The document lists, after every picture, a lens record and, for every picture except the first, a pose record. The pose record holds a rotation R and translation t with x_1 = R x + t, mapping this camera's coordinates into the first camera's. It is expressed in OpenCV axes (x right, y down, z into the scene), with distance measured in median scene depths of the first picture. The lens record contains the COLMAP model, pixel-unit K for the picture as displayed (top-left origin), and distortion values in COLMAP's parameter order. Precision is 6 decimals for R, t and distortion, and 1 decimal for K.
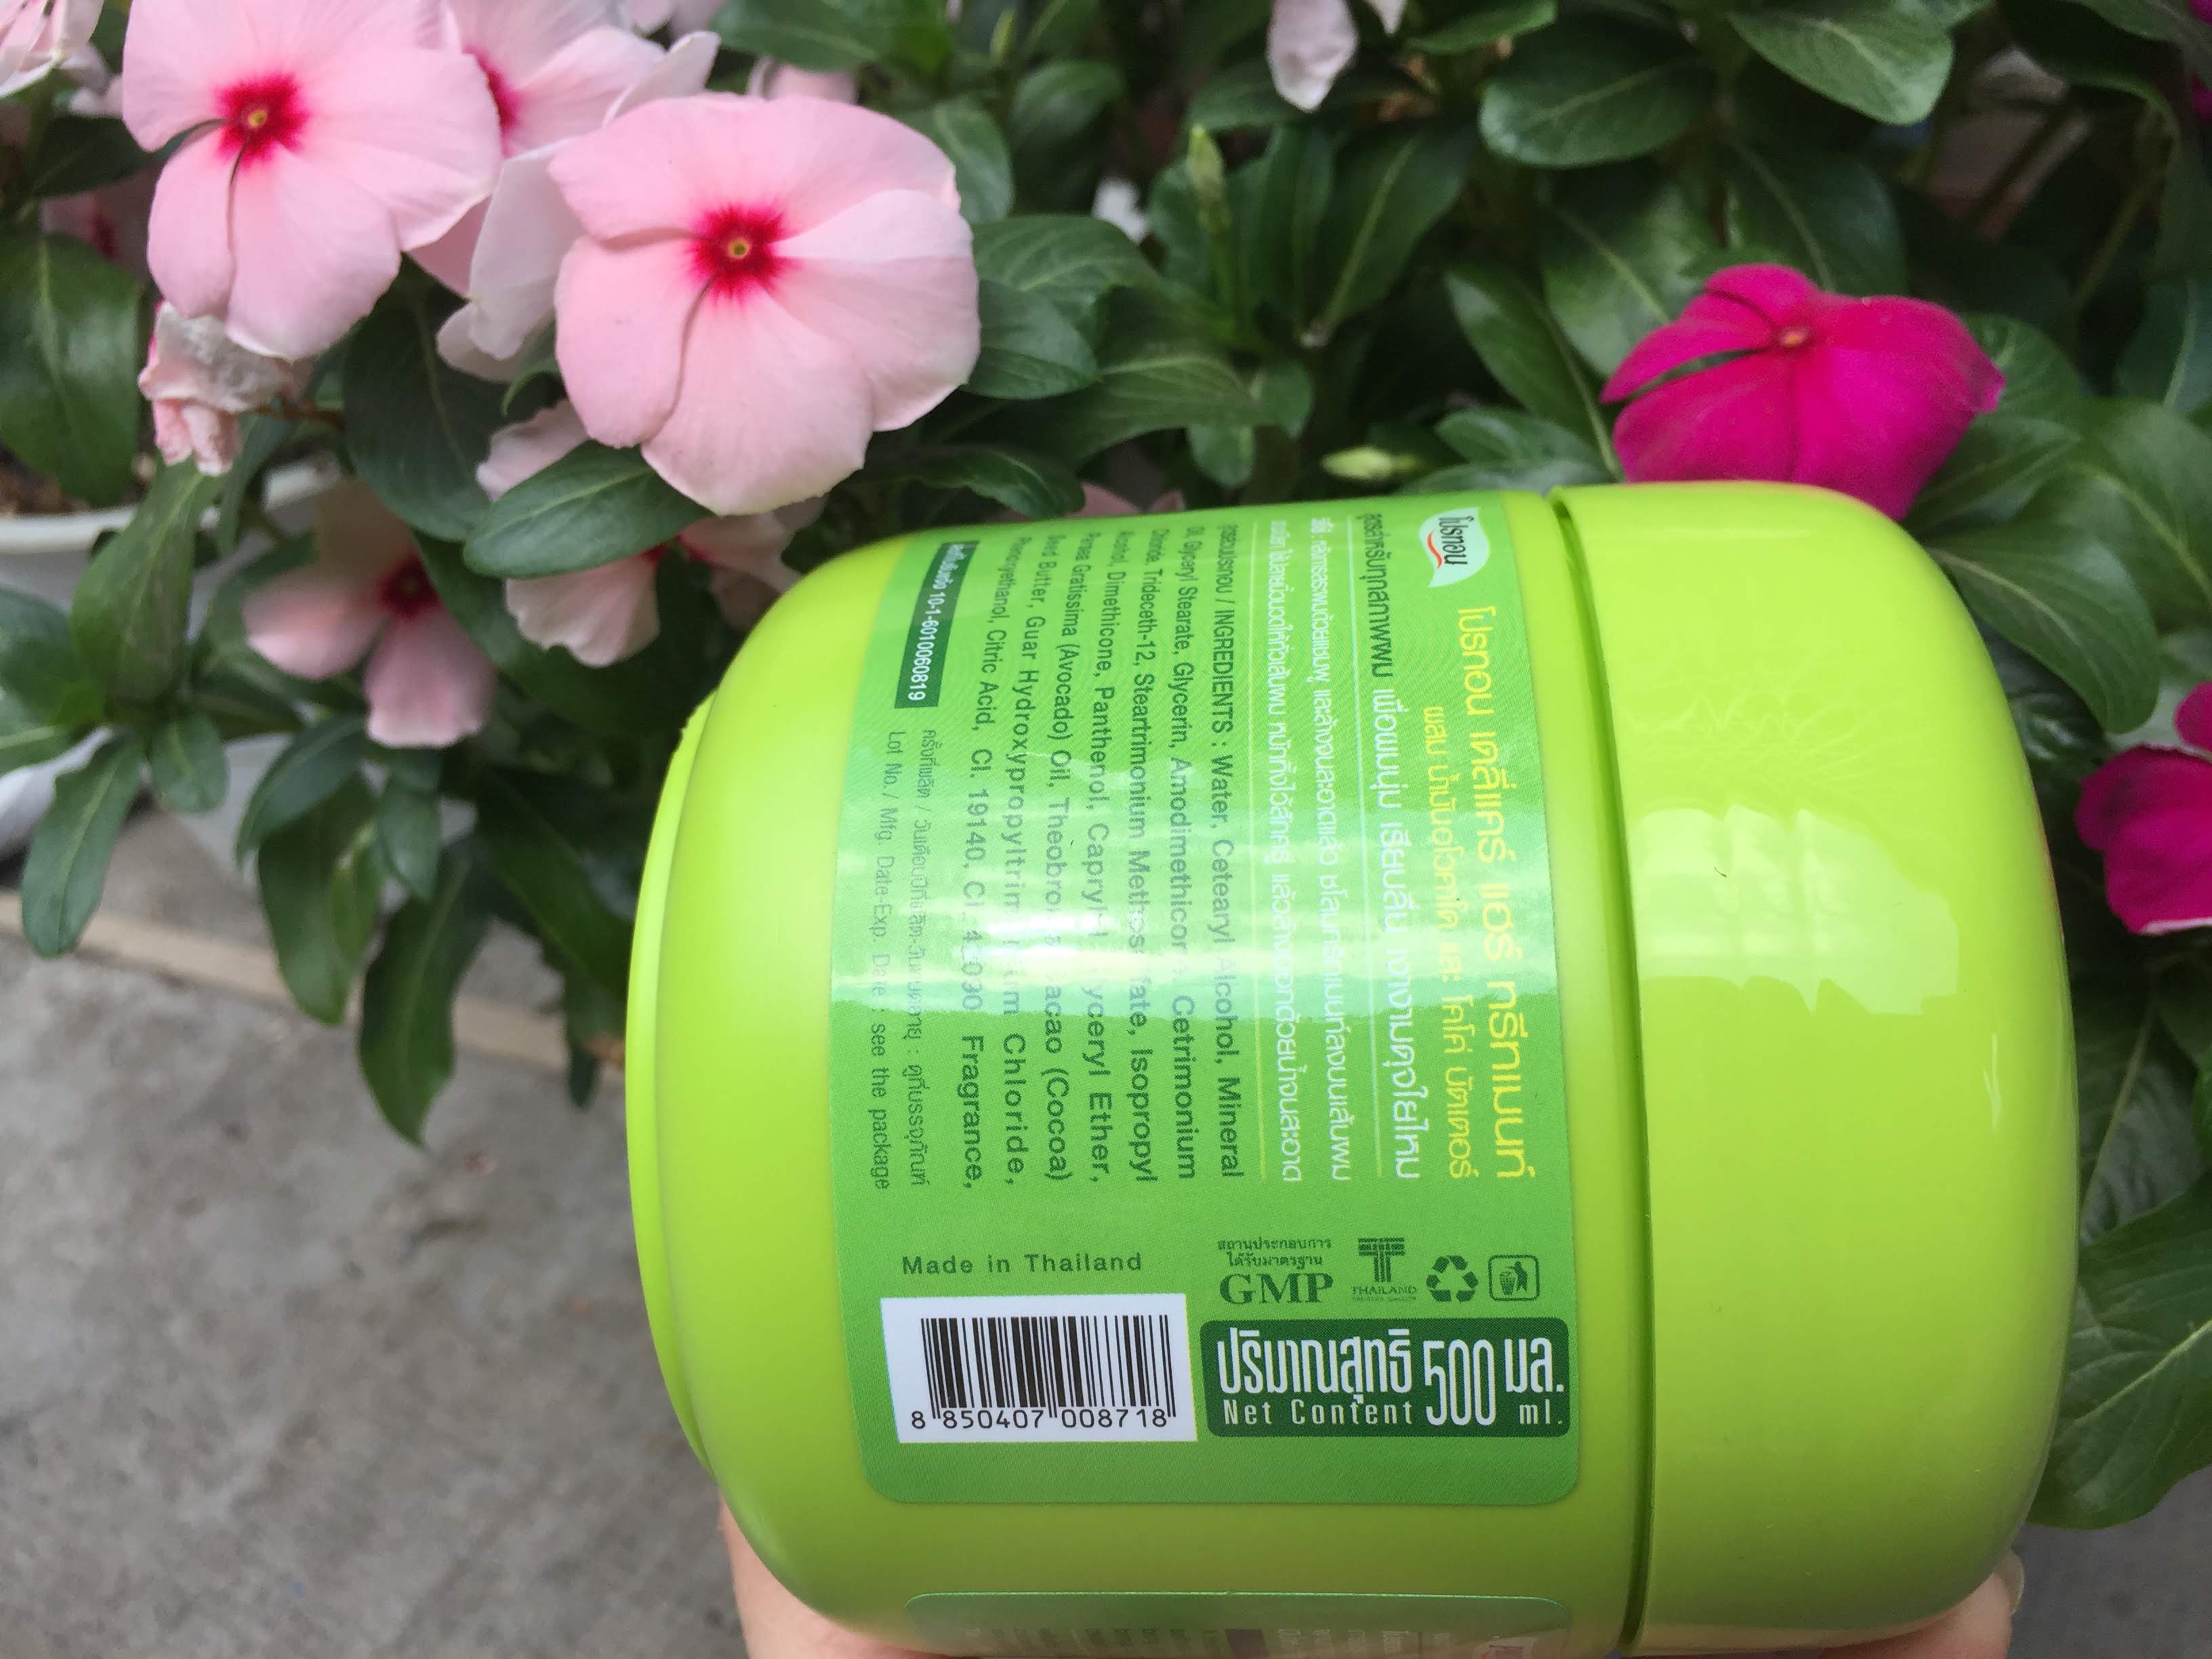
lens RADIAL K [[1875.0, 0, 1111.3], [0, 1875.0, 845.6], [0, 0, 1]] dist [0.004458, -0.067475]
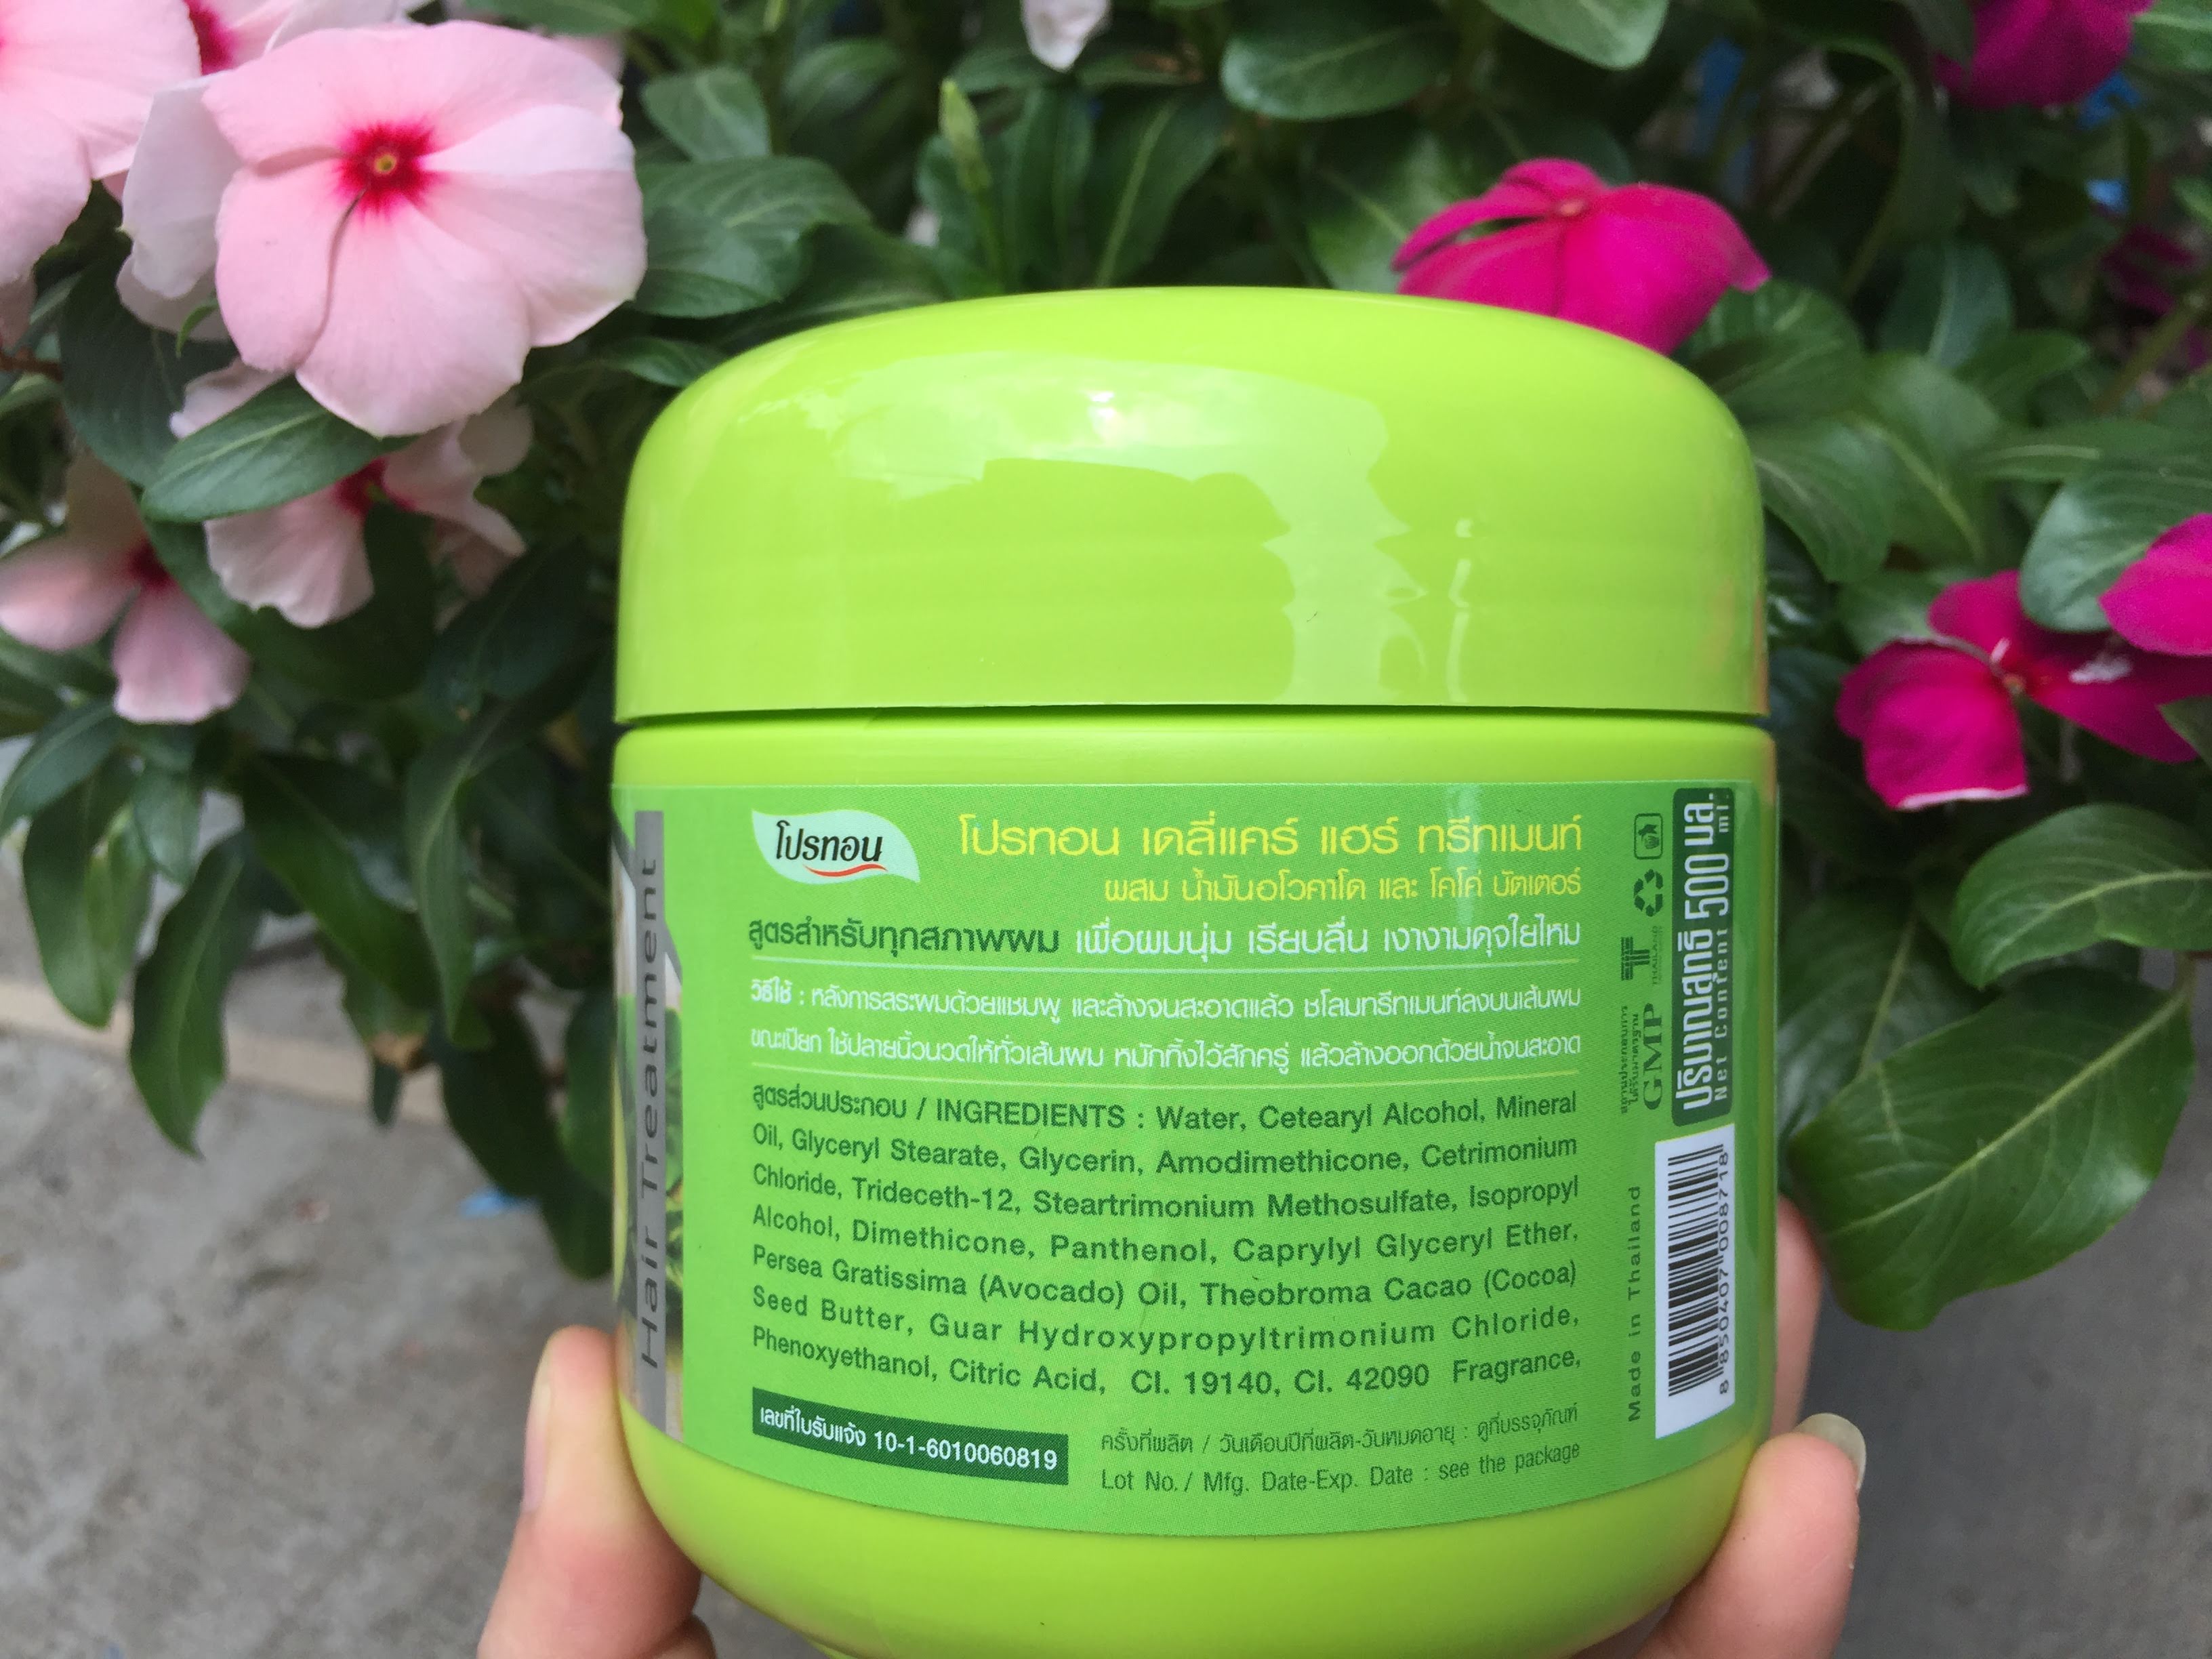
lens RADIAL K [[1858.1, 0, 1065.9], [0, 1858.1, 804.6], [0, 0, 1]] dist [0.015140, -0.081299]
pose [[-0.024198, -0.989868, 0.139917, 0.086827], [0.901078, 0.039021, 0.431899, -0.503937], [-0.432982, 0.136527, 0.891003, 0.181752]]
